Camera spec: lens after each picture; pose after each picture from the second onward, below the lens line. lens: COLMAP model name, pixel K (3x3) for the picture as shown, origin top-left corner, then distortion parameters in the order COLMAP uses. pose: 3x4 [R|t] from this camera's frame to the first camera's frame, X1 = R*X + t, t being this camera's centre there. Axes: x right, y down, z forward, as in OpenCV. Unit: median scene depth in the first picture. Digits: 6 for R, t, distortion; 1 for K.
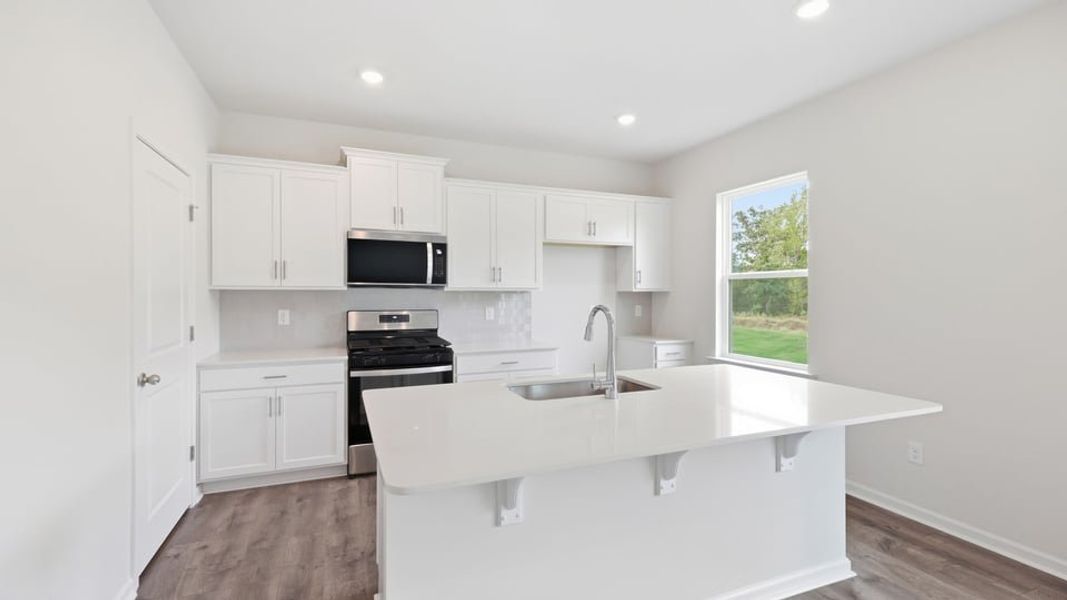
lens RADIAL K [[457.5, 0, 525.2], [0, 457.5, 298.2], [0, 0, 1]] dist [0.000010, -0.000129]
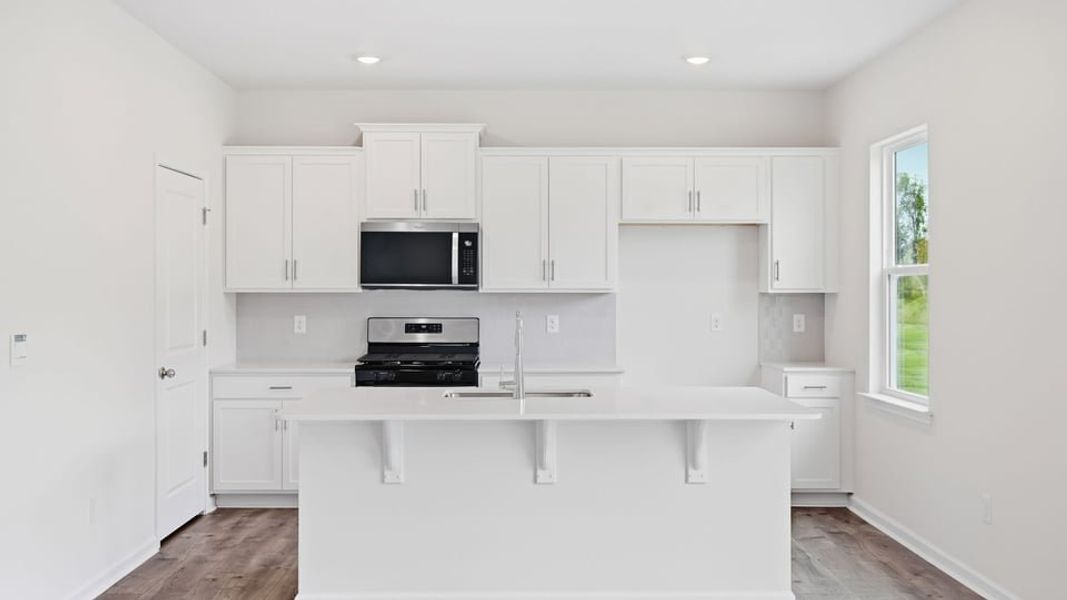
lens RADIAL K [[1030.6, 0, 533.5], [0, 1030.6, 300.0], [0, 0, 1]] dist [-0.049021, 0.005191]
pose [[0.934007, 0.001740, -0.357250, 0.577153], [-0.001977, 0.999998, -0.000298, -0.004048], [0.357249, 0.000984, 0.934009, -0.648314]]
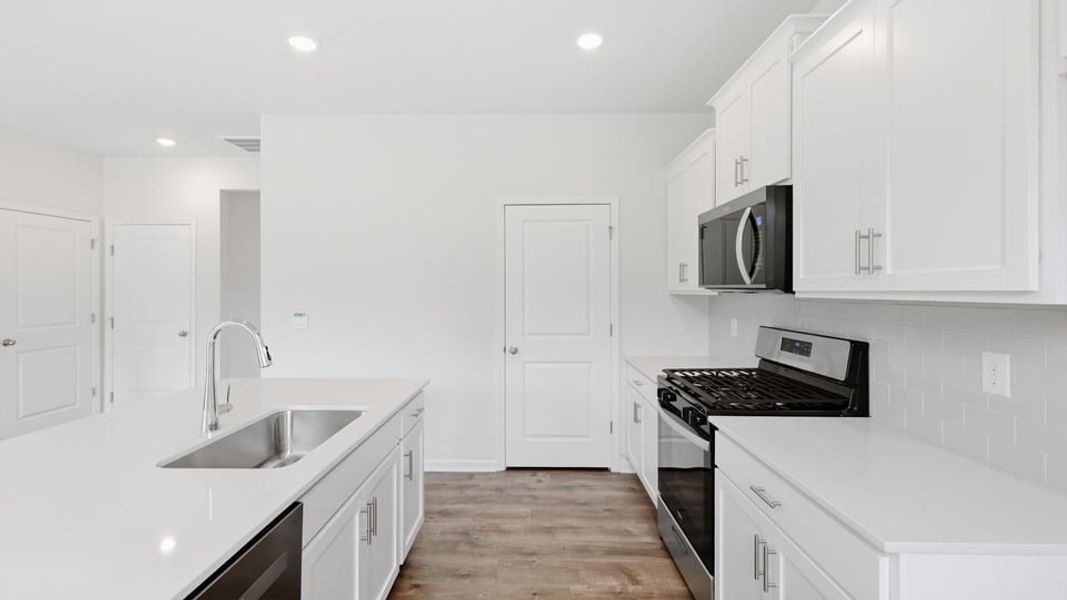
lens RADIAL K [[452.7, 0, 529.7], [0, 452.7, 289.3], [0, 0, 1]] dist [0.000039, -0.000031]
pose [[-0.384509, -0.001485, -0.923120, 0.389010], [-0.009089, 0.999956, 0.002178, -0.026393], [0.923077, 0.009228, -0.384506, 1.003135]]
